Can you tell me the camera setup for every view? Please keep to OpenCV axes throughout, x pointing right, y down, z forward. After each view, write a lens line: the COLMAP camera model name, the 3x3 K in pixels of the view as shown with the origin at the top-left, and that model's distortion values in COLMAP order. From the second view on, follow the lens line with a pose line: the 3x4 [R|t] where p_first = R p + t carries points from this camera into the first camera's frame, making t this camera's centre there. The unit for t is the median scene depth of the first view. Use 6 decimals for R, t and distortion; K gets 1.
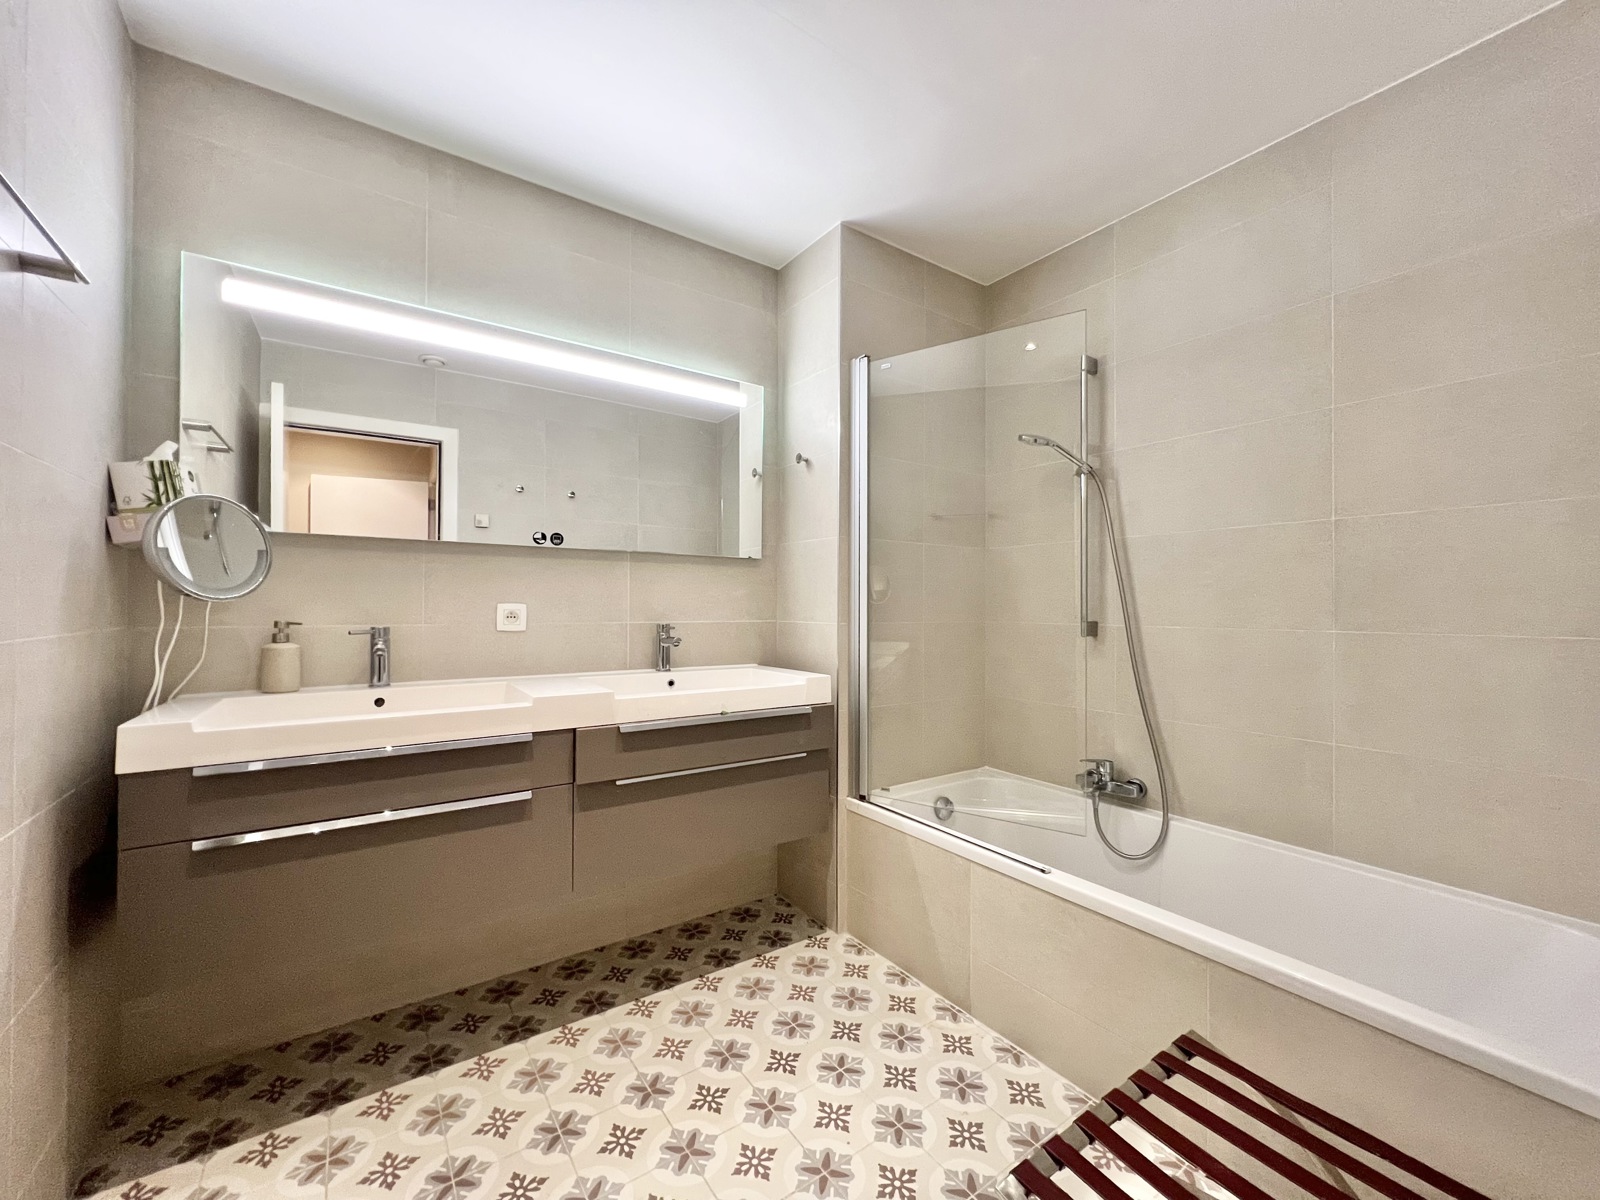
lens RADIAL K [[648.9, 0, 804.9], [0, 648.9, 601.2], [0, 0, 1]] dist [0.001287, 0.000592]
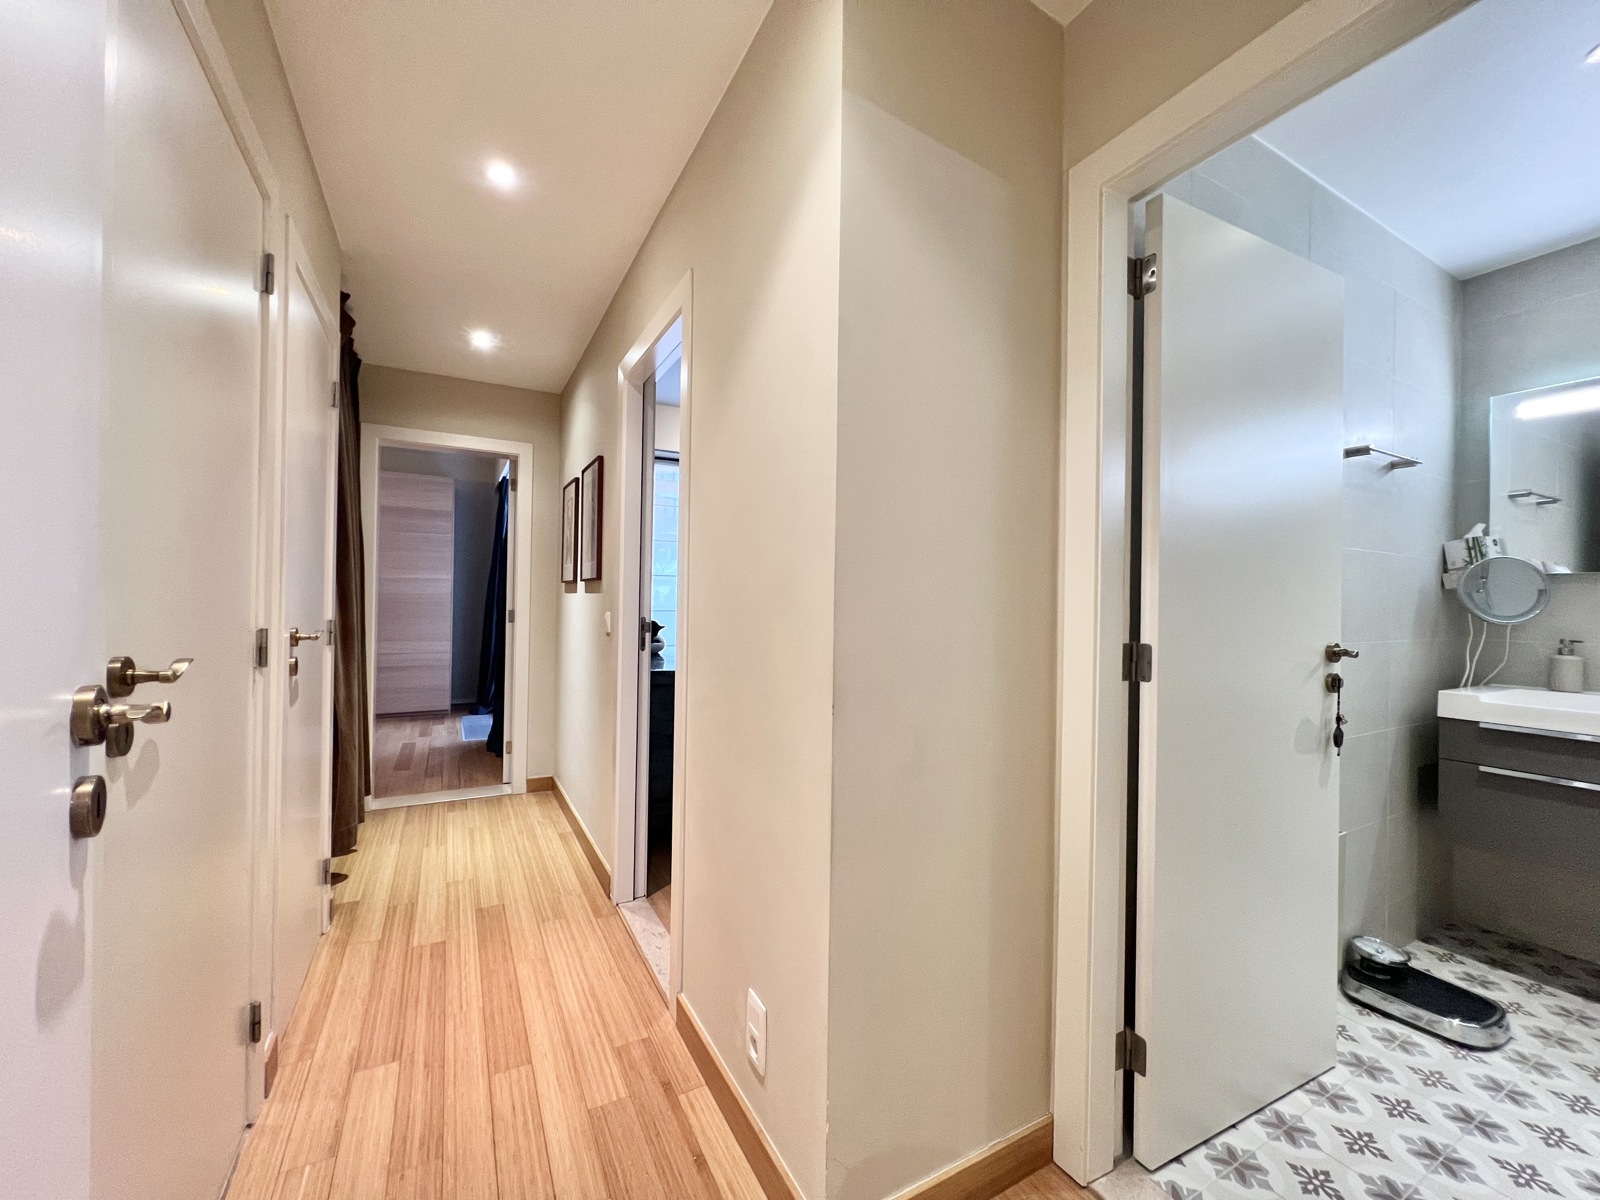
lens RADIAL K [[648.9, 0, 804.9], [0, 648.9, 601.2], [0, 0, 1]] dist [0.001287, 0.000592]
pose [[-0.099777, -0.008518, -0.994973, 0.811396], [-0.011376, 0.999908, -0.007420, -0.023519], [0.994945, 0.010578, -0.099865, -0.513919]]
